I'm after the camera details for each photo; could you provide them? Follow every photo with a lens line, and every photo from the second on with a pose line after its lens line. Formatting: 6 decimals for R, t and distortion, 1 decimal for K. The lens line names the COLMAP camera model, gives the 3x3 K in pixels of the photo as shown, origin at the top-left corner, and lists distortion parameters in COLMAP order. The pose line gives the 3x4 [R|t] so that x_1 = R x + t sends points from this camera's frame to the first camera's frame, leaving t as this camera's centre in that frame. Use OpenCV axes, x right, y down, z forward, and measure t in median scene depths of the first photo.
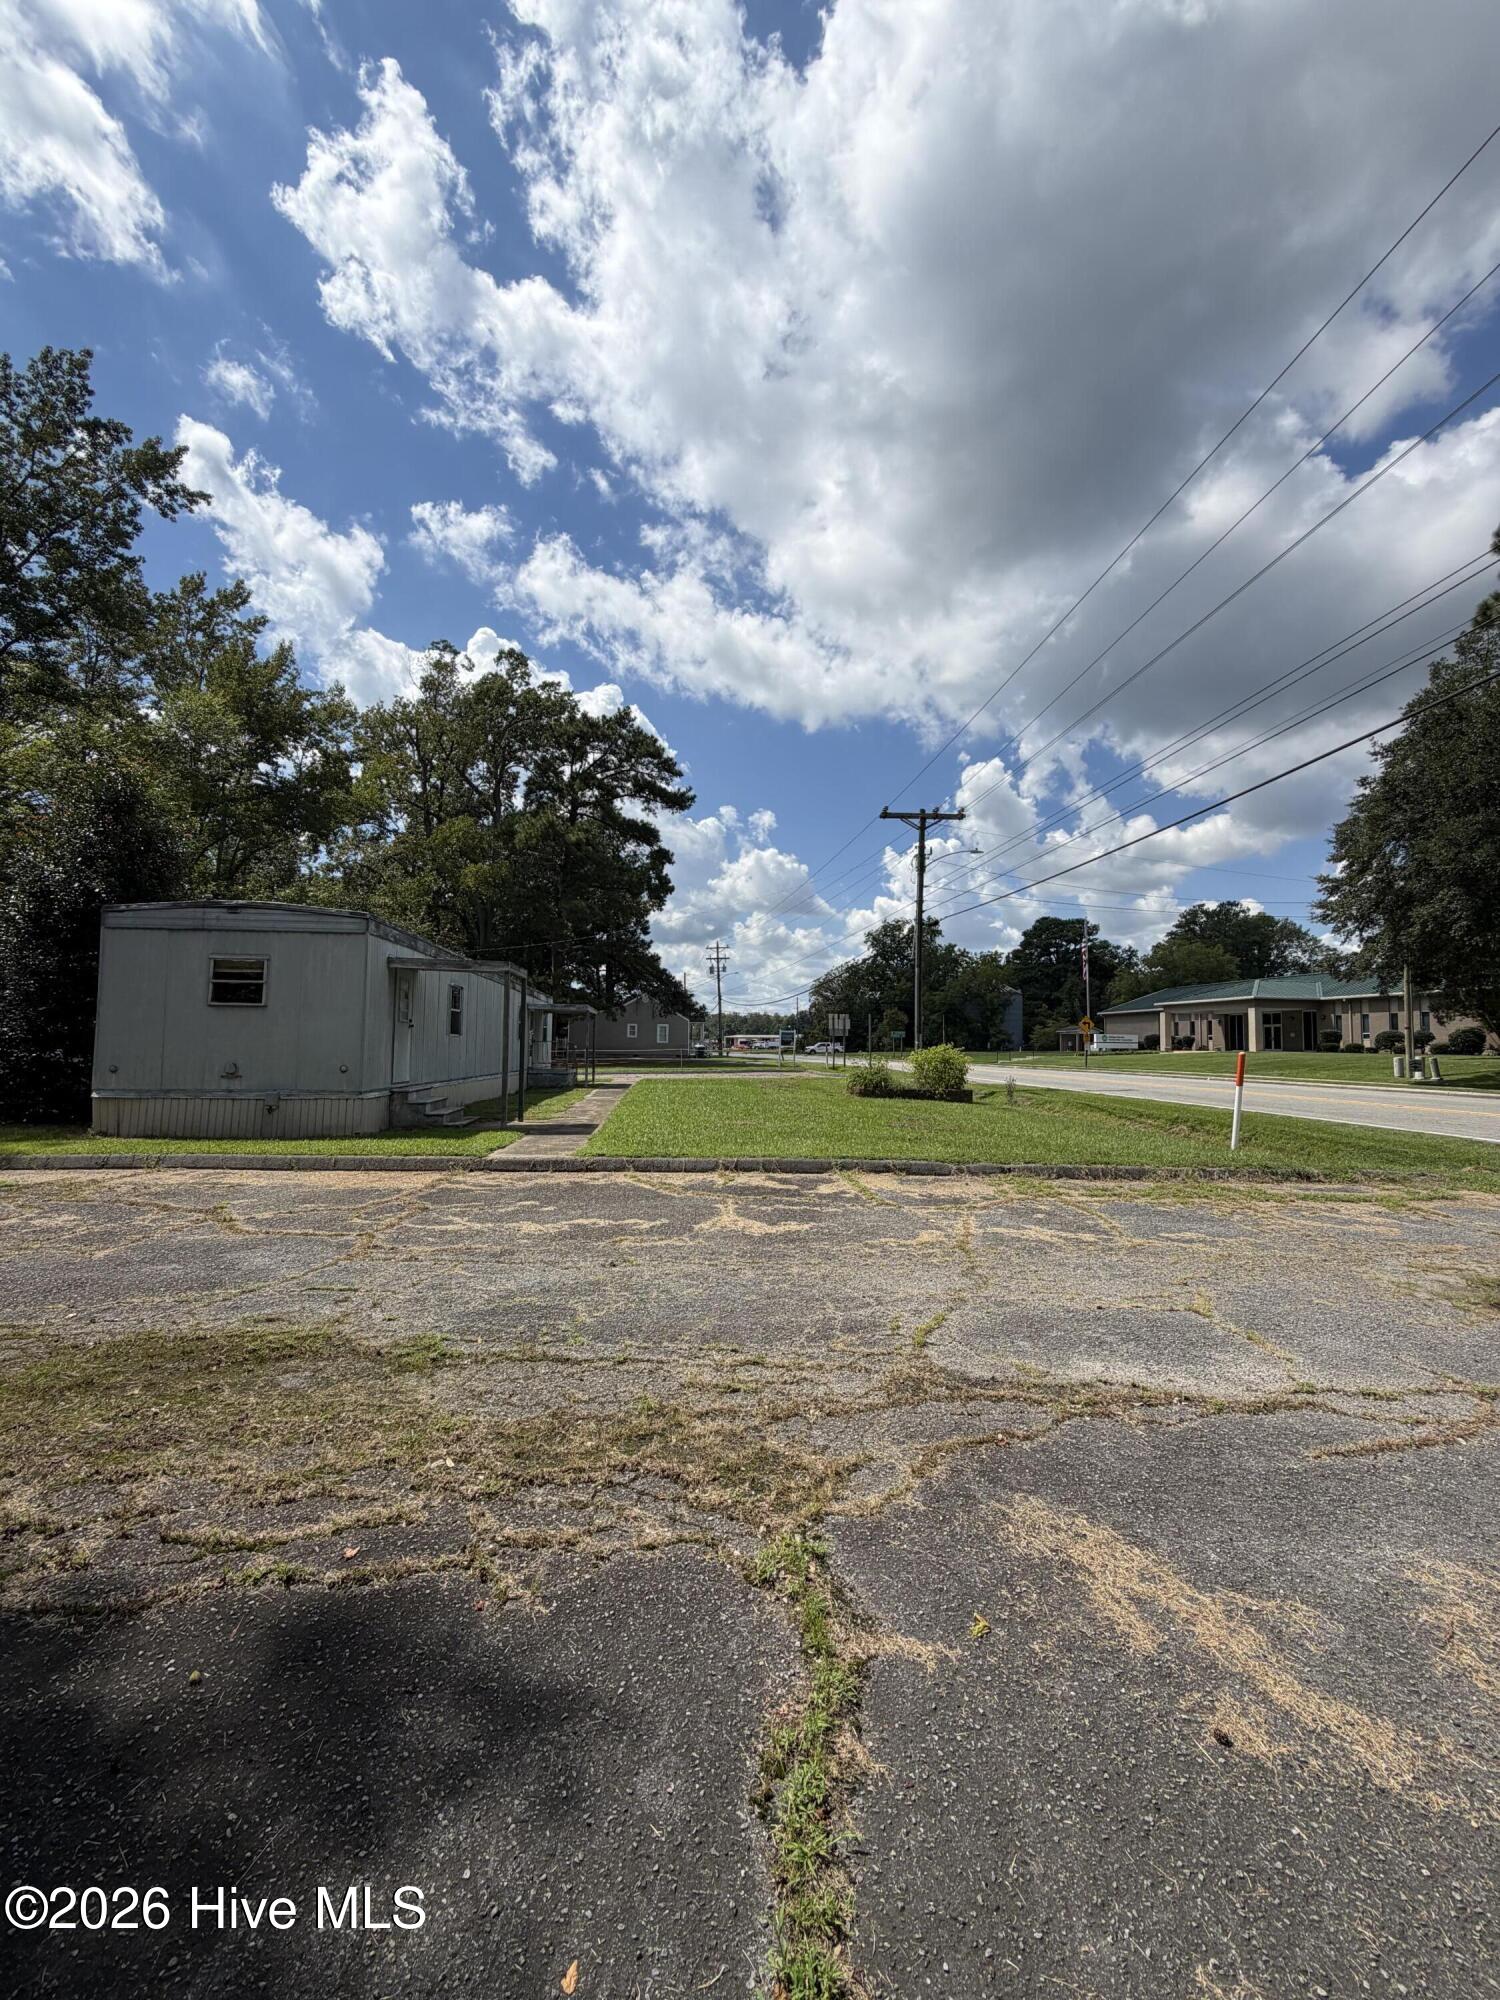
lens RADIAL K [[804.3, 0, 761.6], [0, 804.3, 1000.2], [0, 0, 1]] dist [0.002104, -0.004186]
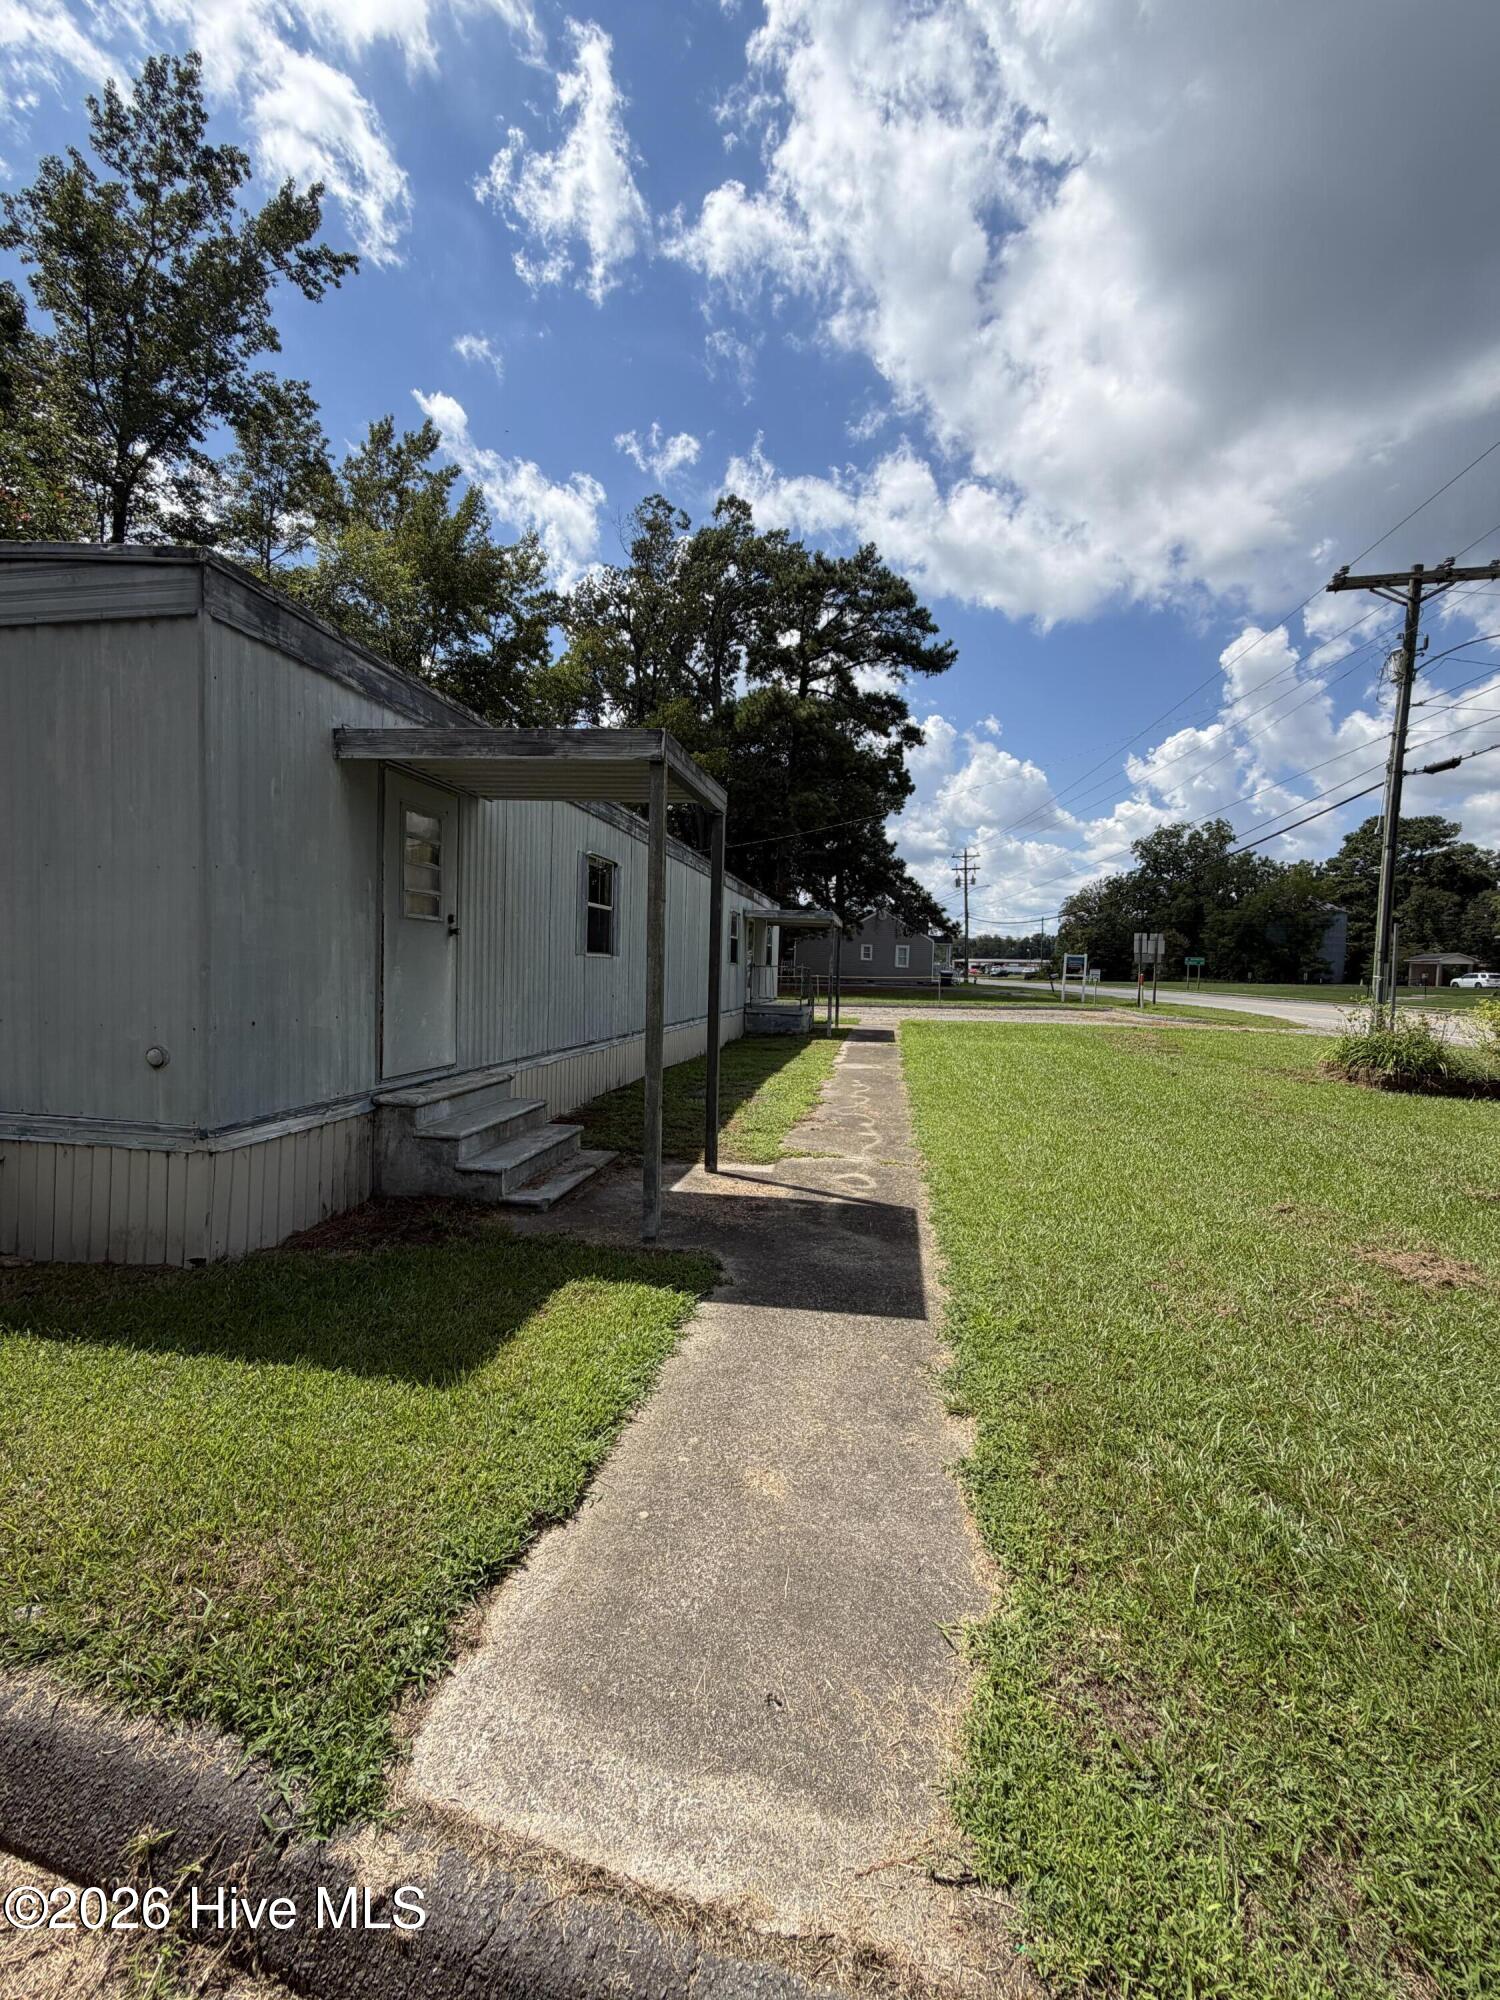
lens RADIAL K [[800.1, 0, 751.3], [0, 800.1, 990.0], [0, 0, 1]] dist [-0.000081, 0.000476]
pose [[0.959734, 0.026461, -0.279661, -0.036993], [-0.002811, 0.996409, 0.084629, 0.005646], [0.280896, -0.080435, 0.956362, 0.137036]]
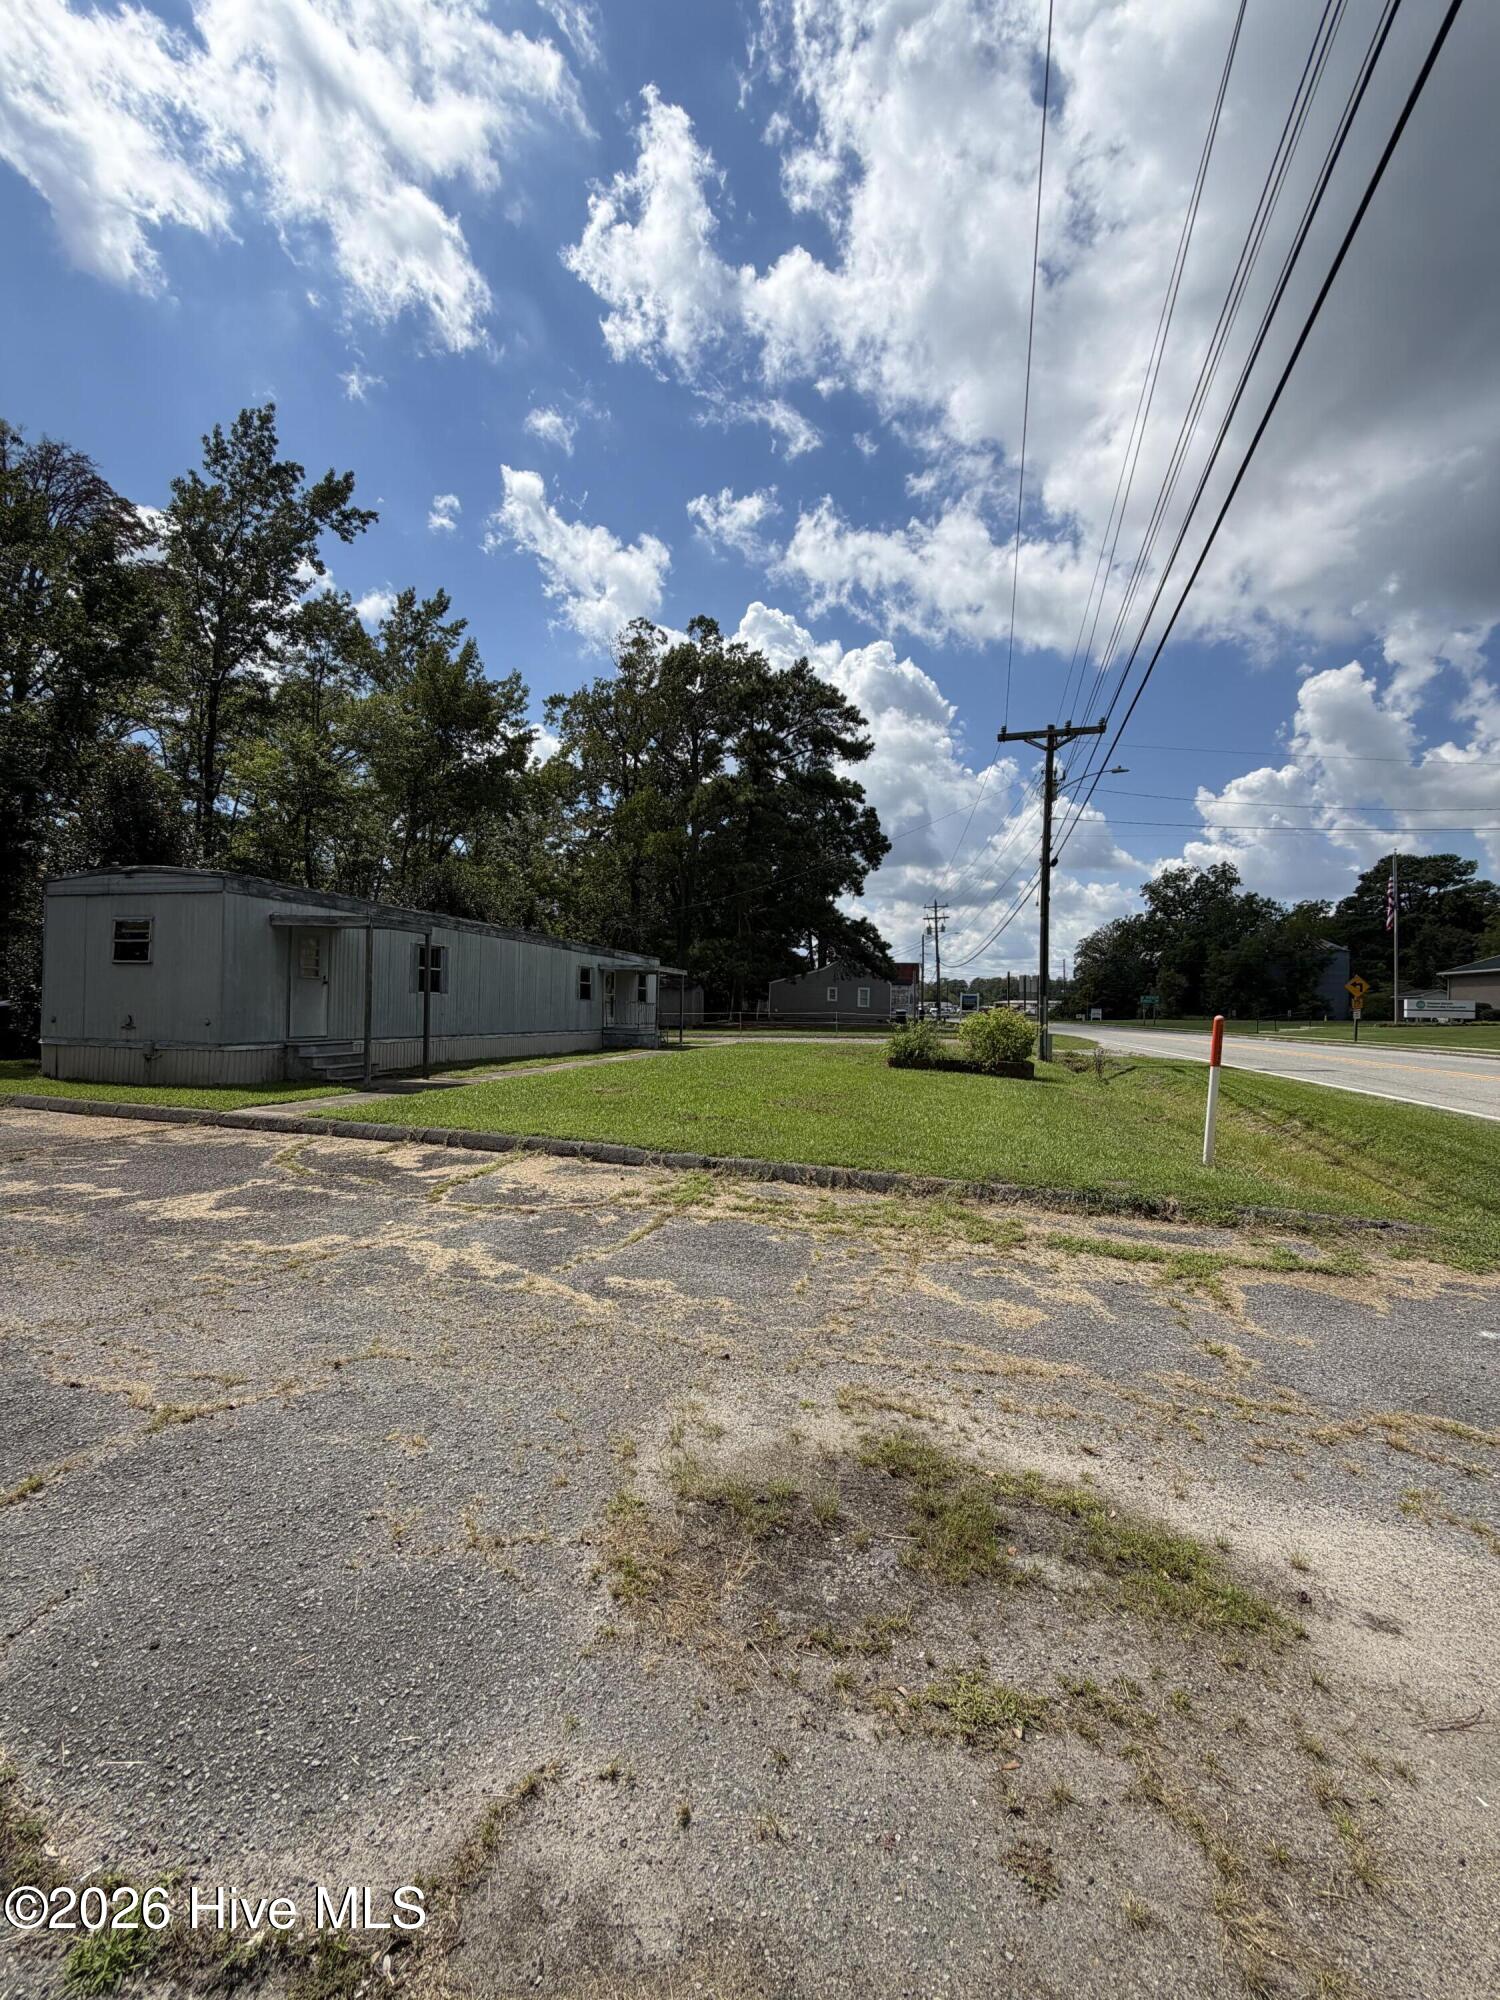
lens RADIAL K [[817.2, 0, 767.0], [0, 817.2, 974.1], [0, 0, 1]] dist [-0.000086, -0.000158]
pose [[0.941676, -0.007833, -0.336428, 0.091211], [0.011136, 0.999907, 0.007891, 0.004335], [0.336335, -0.011177, 0.941676, 0.045730]]
